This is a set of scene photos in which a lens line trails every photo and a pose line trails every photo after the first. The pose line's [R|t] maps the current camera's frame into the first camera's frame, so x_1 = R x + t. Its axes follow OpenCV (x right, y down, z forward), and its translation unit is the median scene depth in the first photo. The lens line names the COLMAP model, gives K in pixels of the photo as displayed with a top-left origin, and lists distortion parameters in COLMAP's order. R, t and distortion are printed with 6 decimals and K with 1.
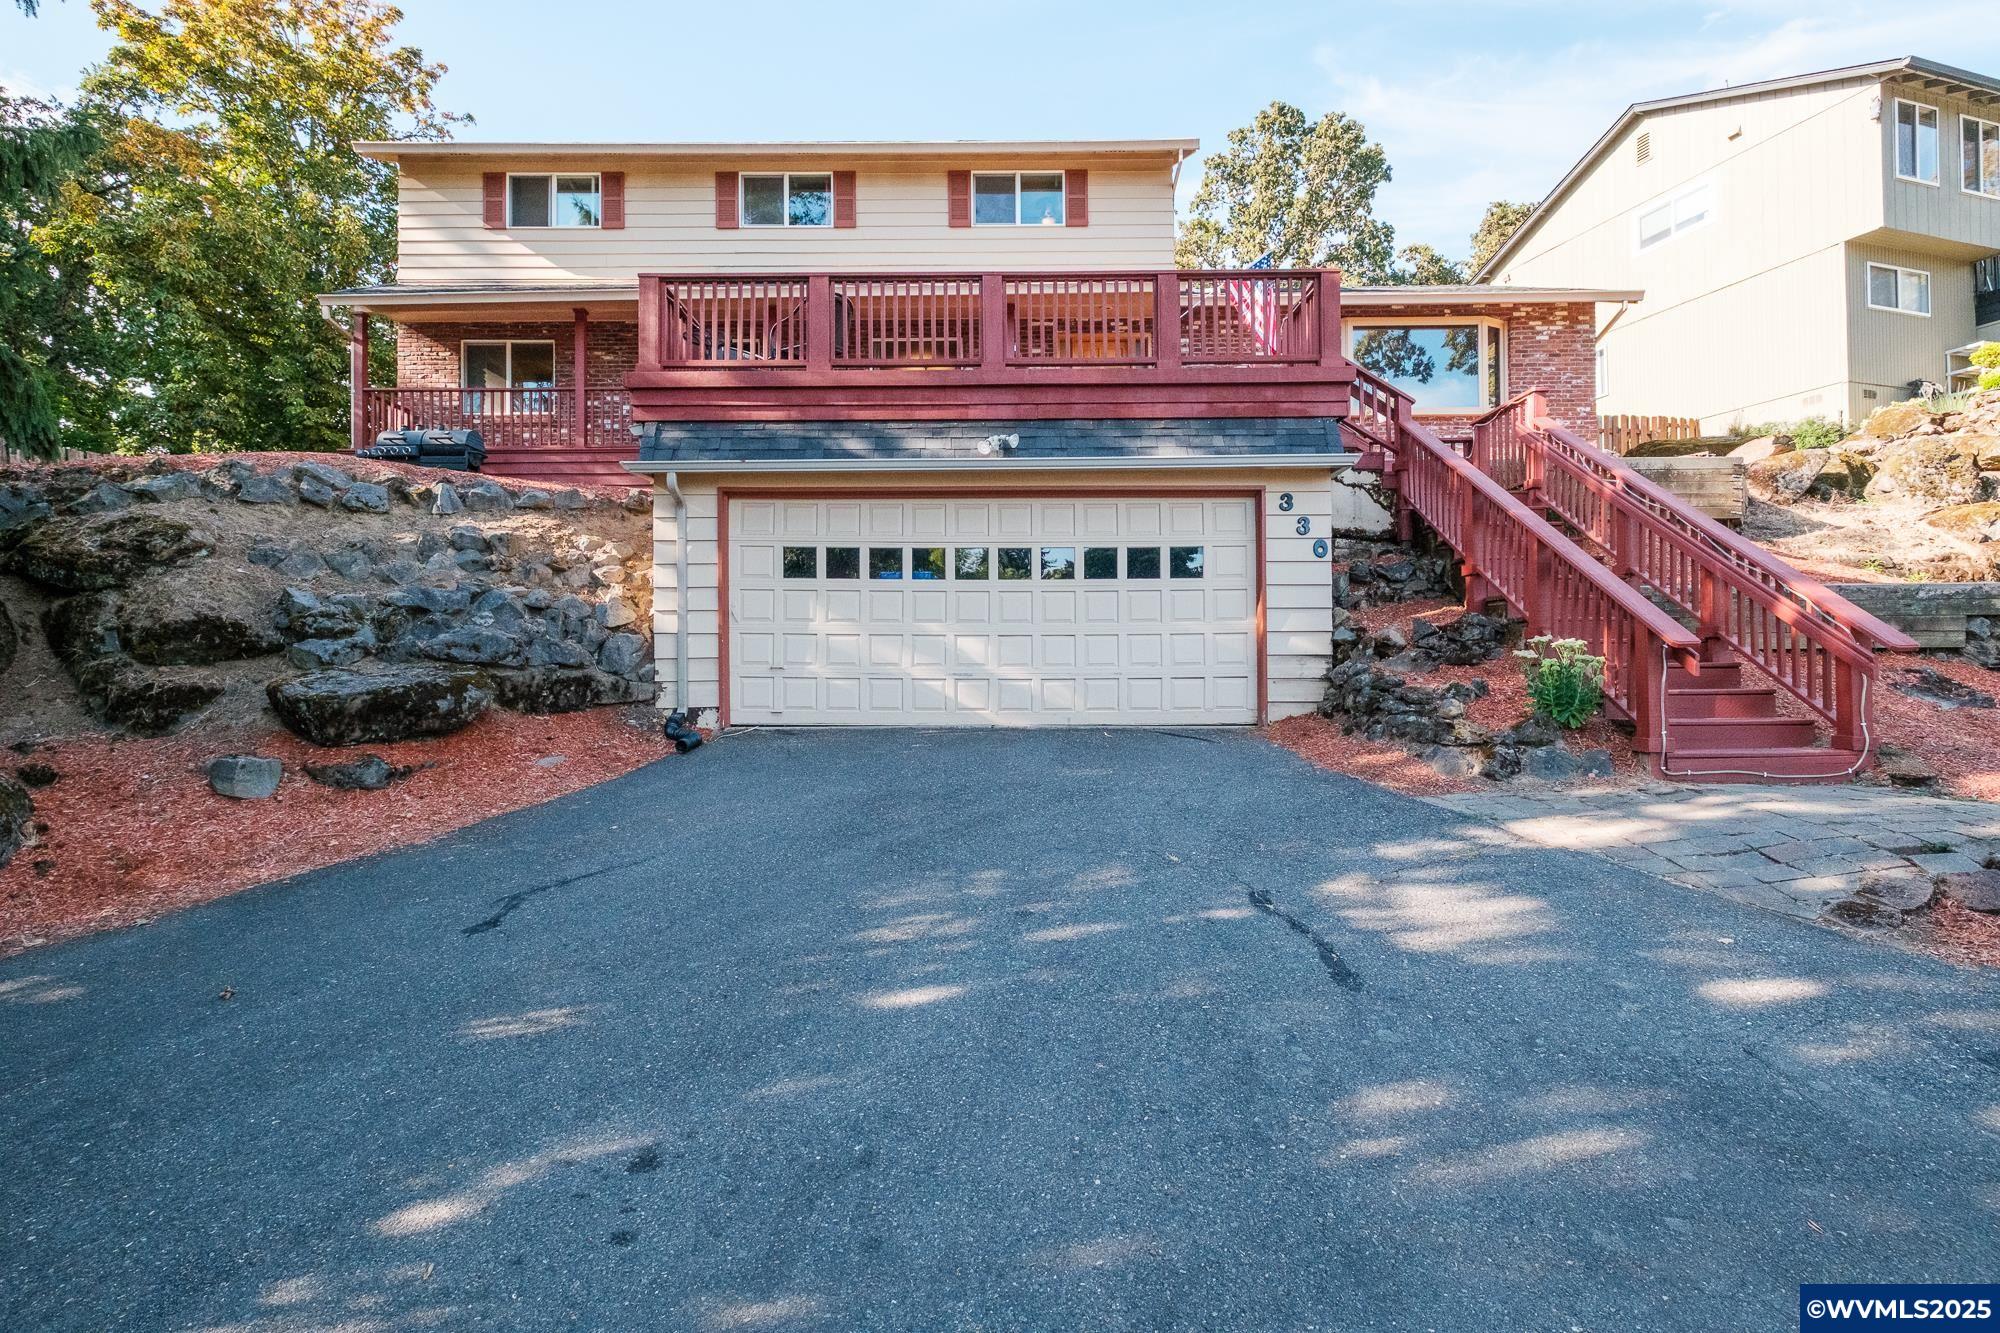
lens RADIAL K [[1006.1, 0, 990.9], [0, 1006.1, 665.5], [0, 0, 1]] dist [0.011823, -0.005981]
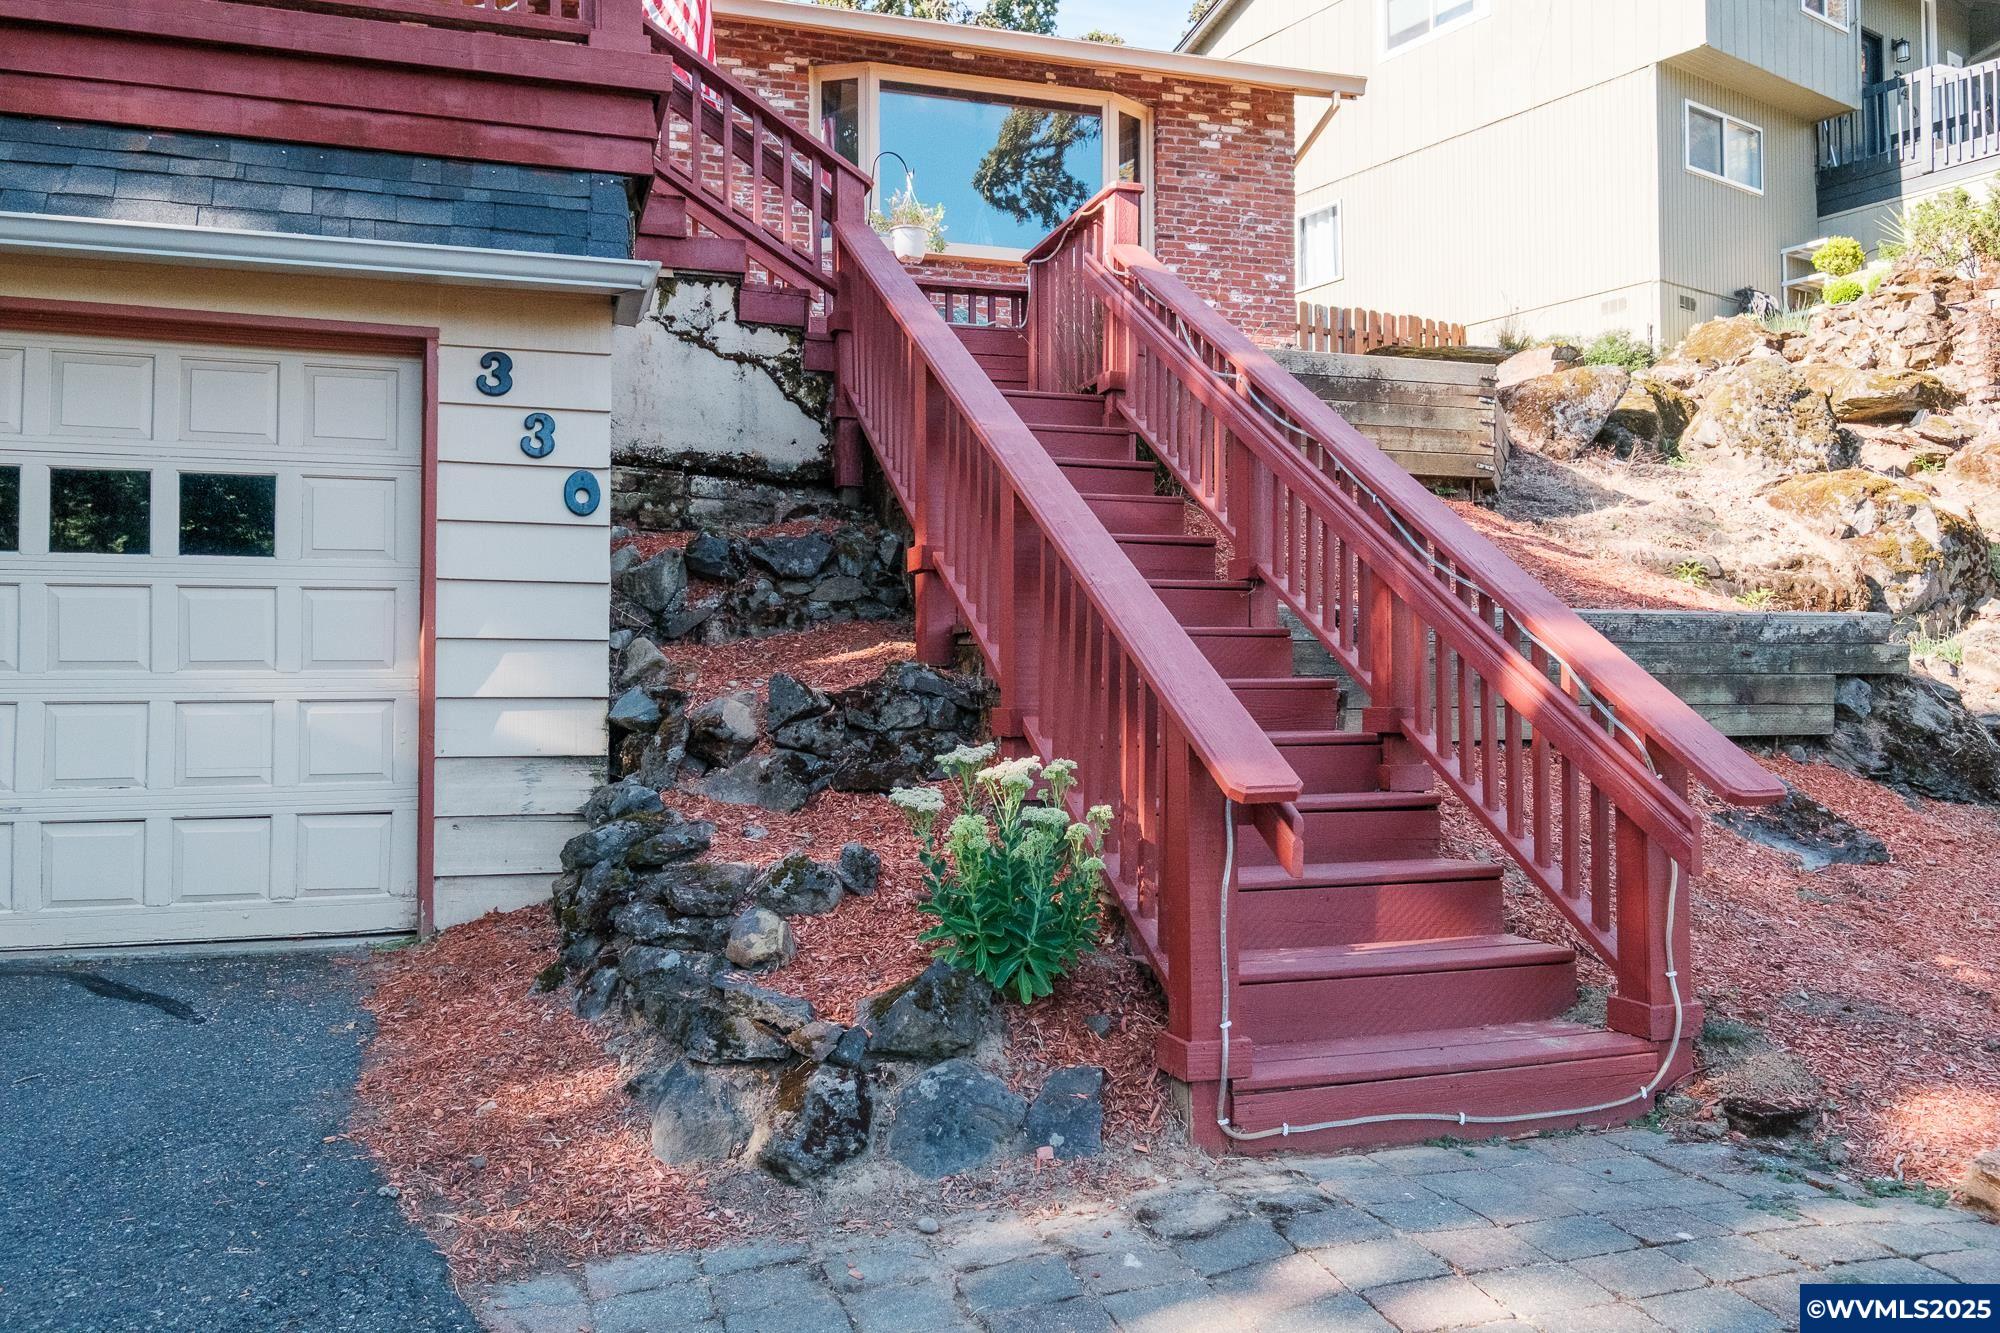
lens RADIAL K [[1610.3, 0, 997.8], [0, 1610.3, 662.7], [0, 0, 1]] dist [0.009571, 0.007964]
pose [[0.951684, 0.012950, 0.306805, 0.286378], [-0.008879, 0.999853, -0.014662, -0.039682], [-0.306950, 0.011229, 0.951659, 0.329012]]
